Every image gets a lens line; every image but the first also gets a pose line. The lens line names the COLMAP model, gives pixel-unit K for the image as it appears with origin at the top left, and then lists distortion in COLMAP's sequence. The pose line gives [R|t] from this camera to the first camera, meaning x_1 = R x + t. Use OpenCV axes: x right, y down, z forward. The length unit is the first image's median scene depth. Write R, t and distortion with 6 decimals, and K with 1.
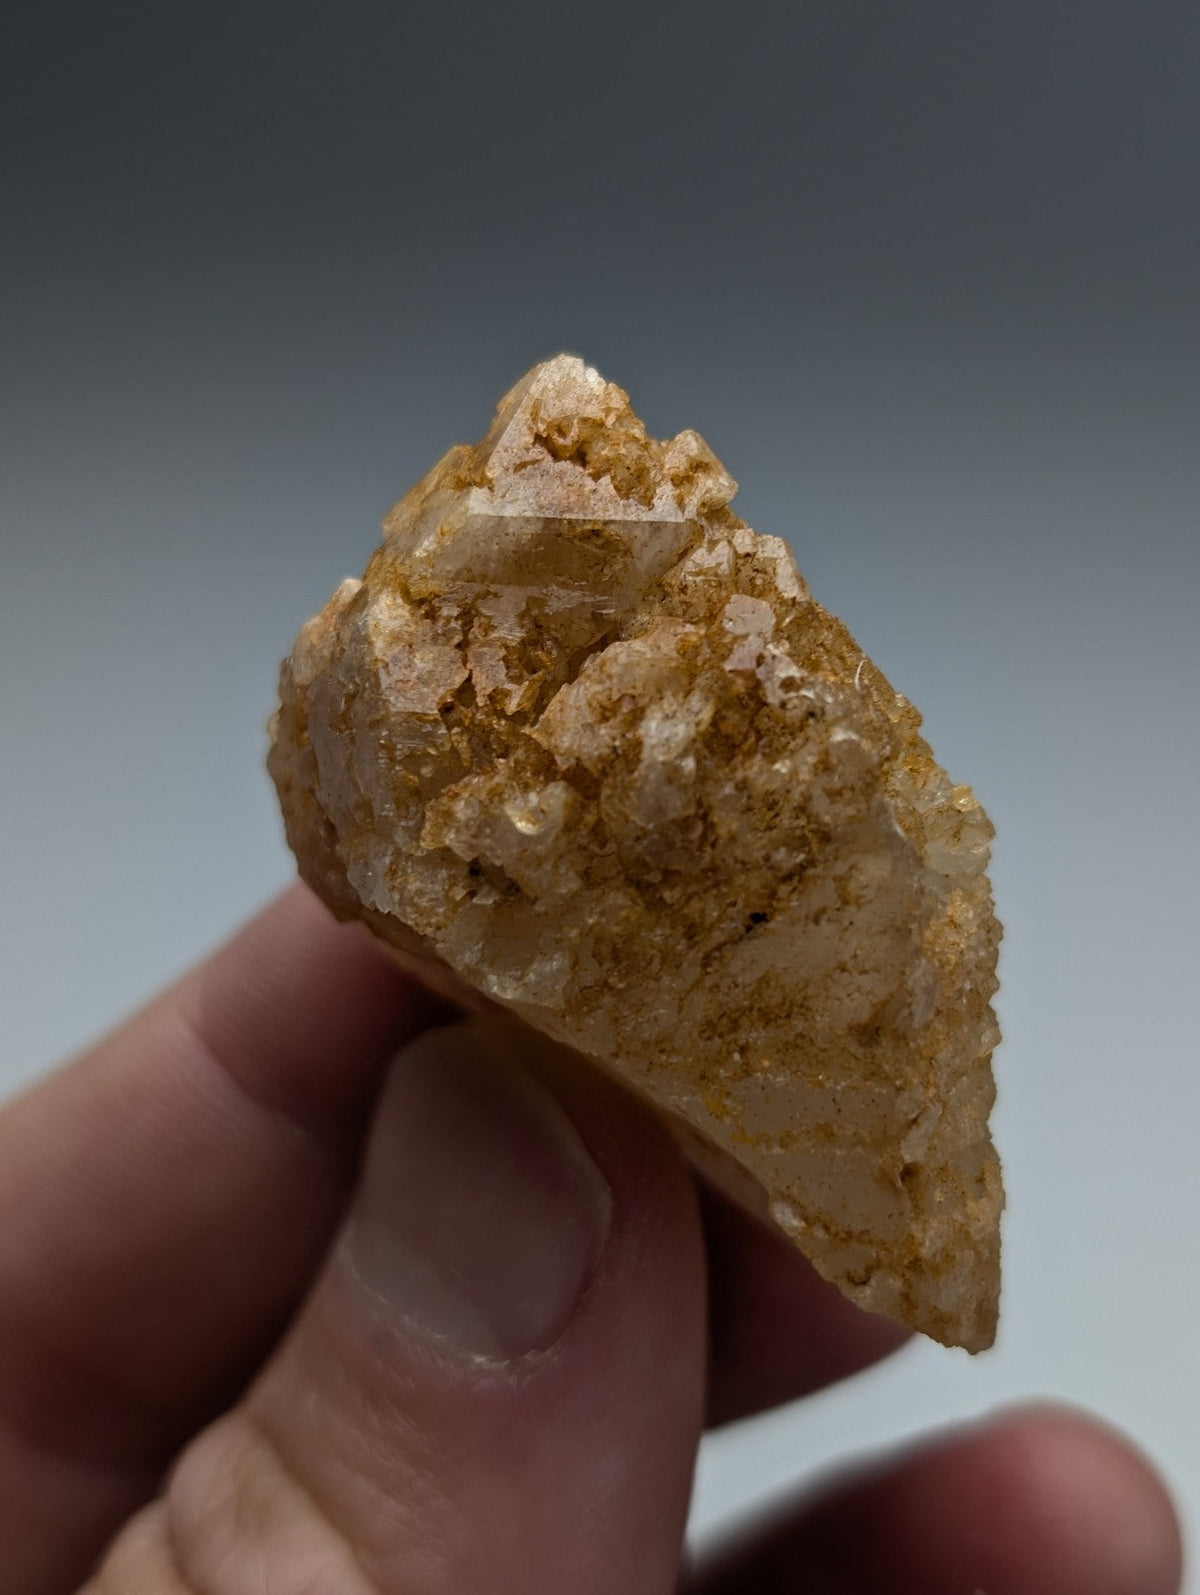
lens RADIAL K [[2459.6, 0, 609.1], [0, 2459.6, 787.1], [0, 0, 1]] dist [0.150353, 0.000000]
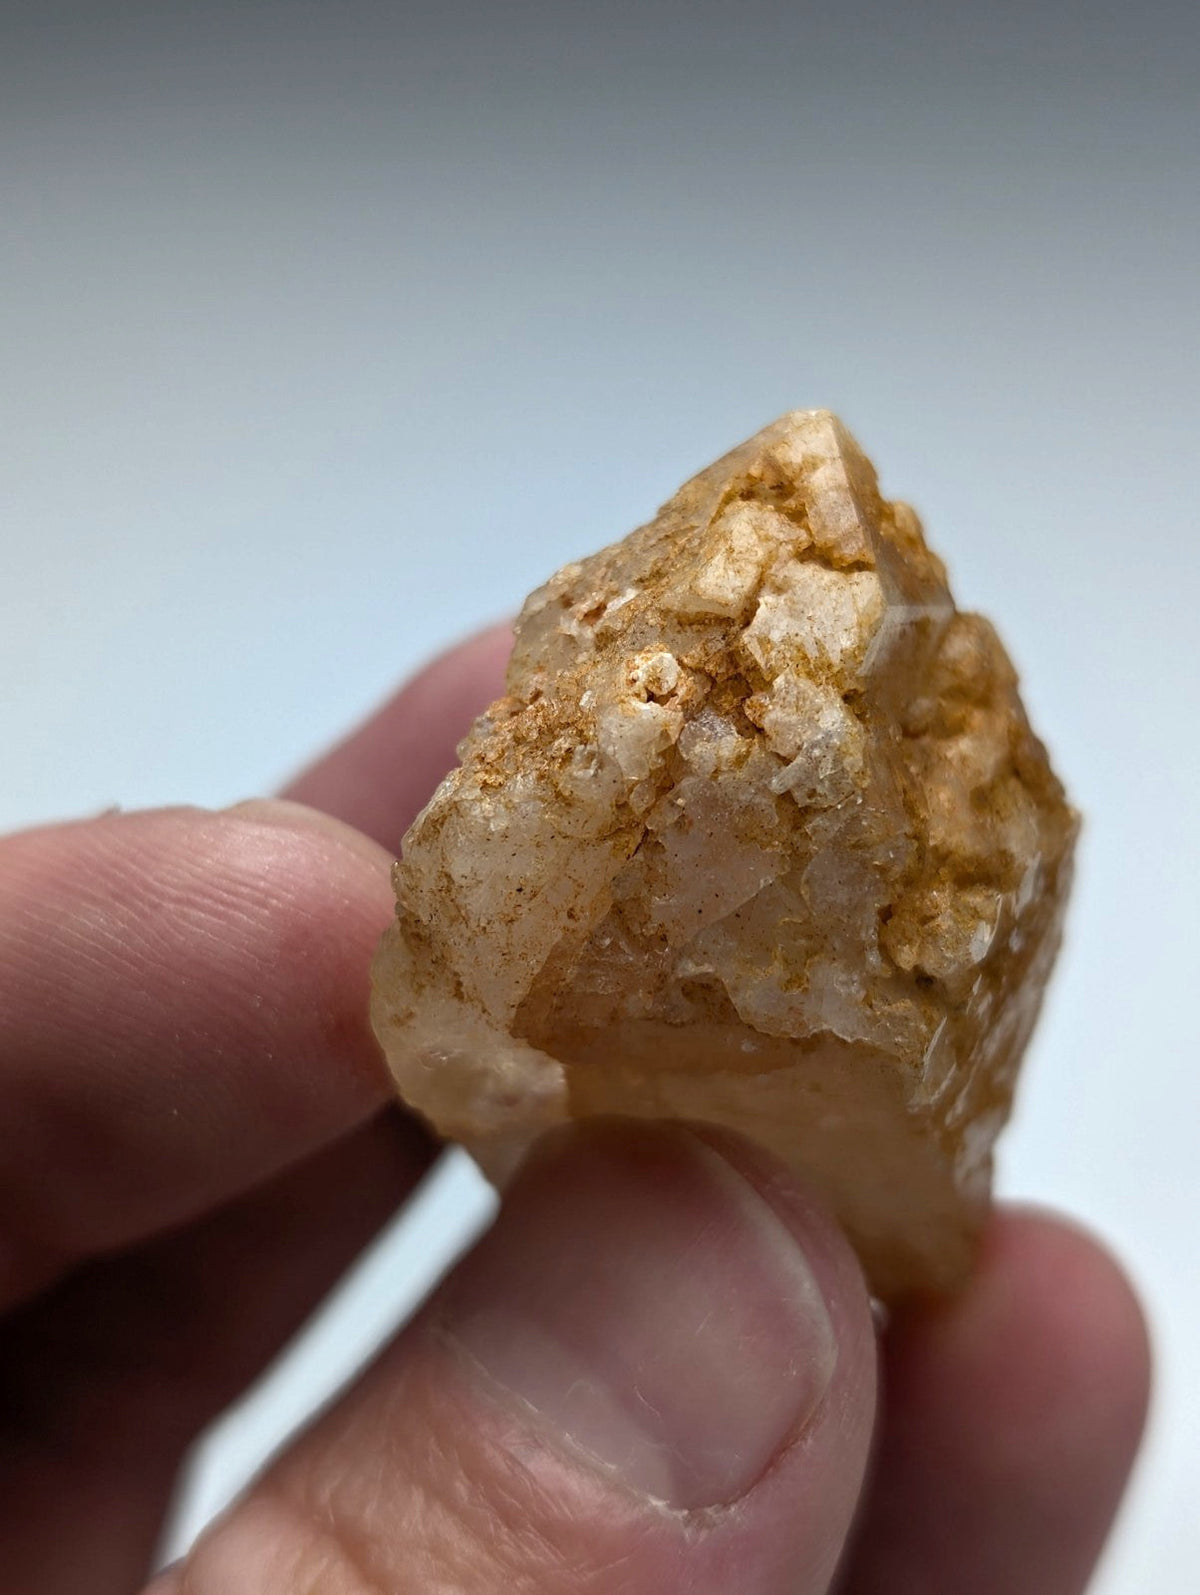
lens RADIAL K [[2459.6, 0, 608.1], [0, 2459.6, 787.0], [0, 0, 1]] dist [0.150353, 0.000000]
pose [[0.369224, -0.114396, 0.922273, -0.986723], [-0.063351, 0.986988, 0.147785, -0.178673], [-0.927179, -0.112993, 0.357173, 0.776060]]
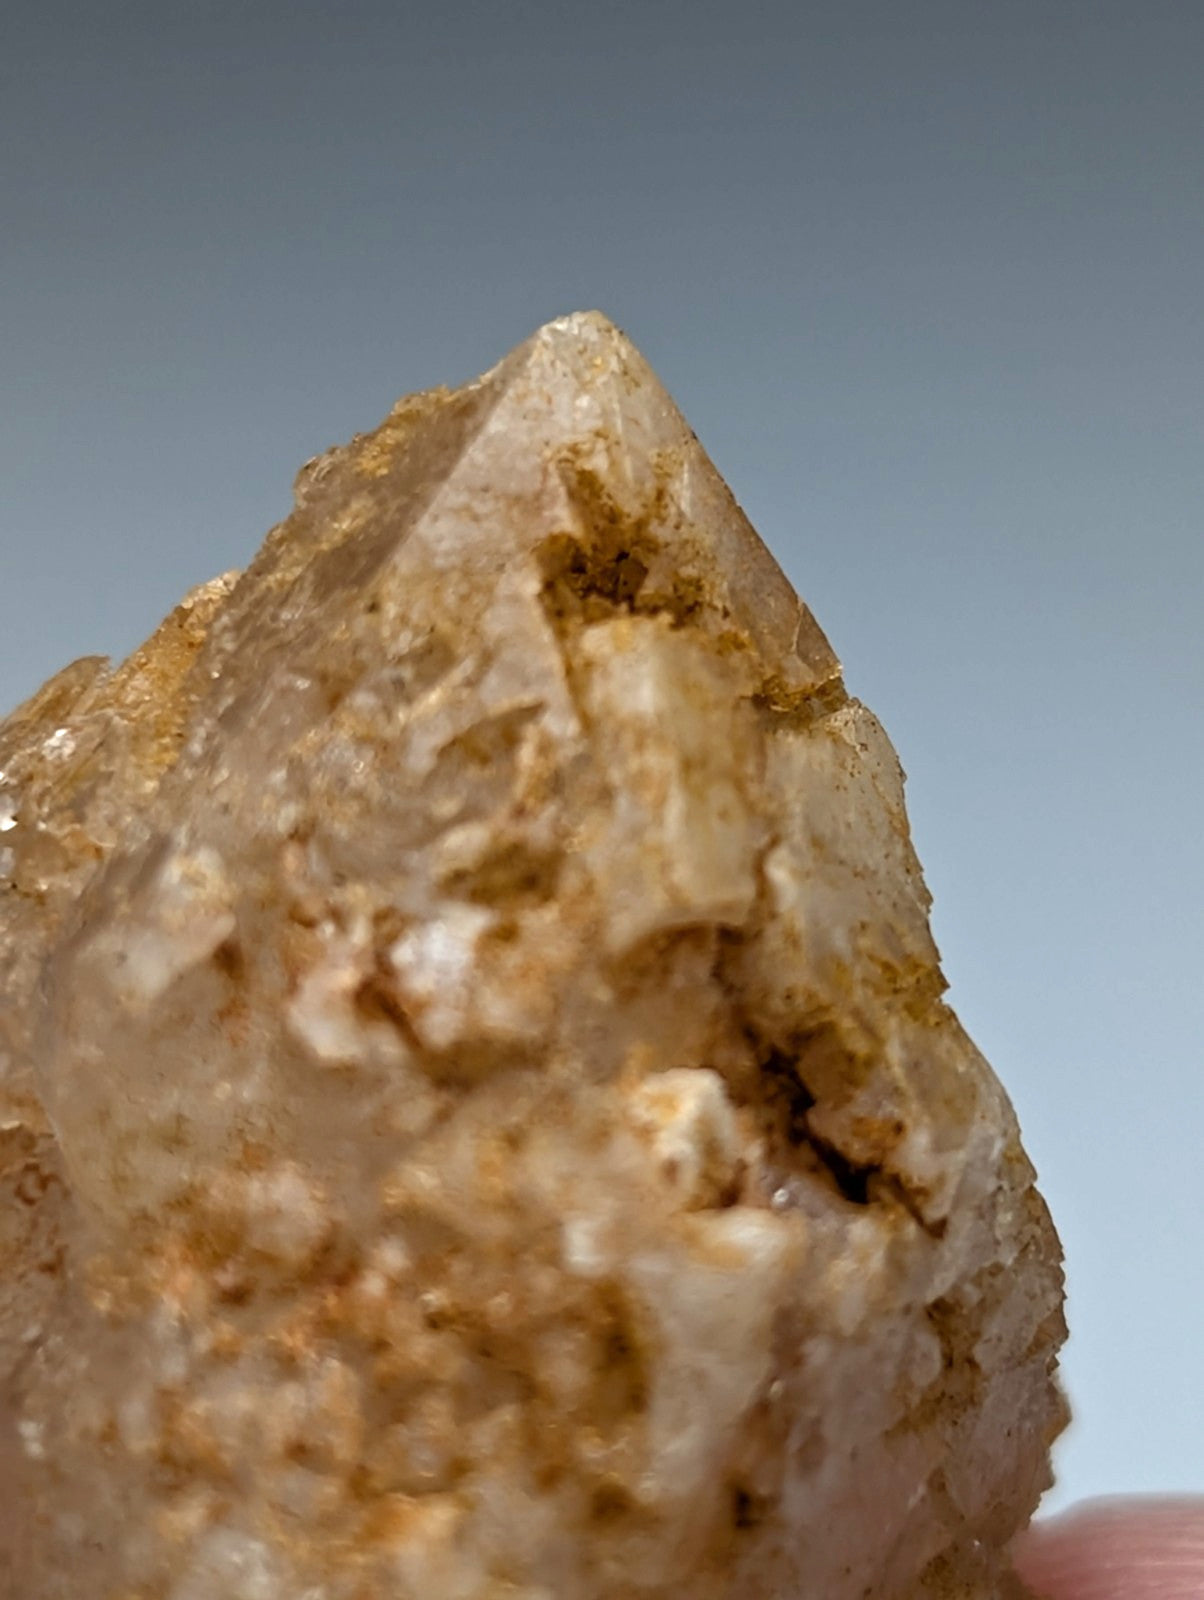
lens RADIAL K [[5755.1, 0, 614.8], [0, 5755.1, 800.6], [0, 0, 1]] dist [0.249495, 0.000000]
pose [[-0.464612, -0.324172, 0.824044, -0.828918], [-0.041142, 0.937480, 0.345600, -0.439758], [-0.884558, 0.126667, -0.448902, 1.500038]]
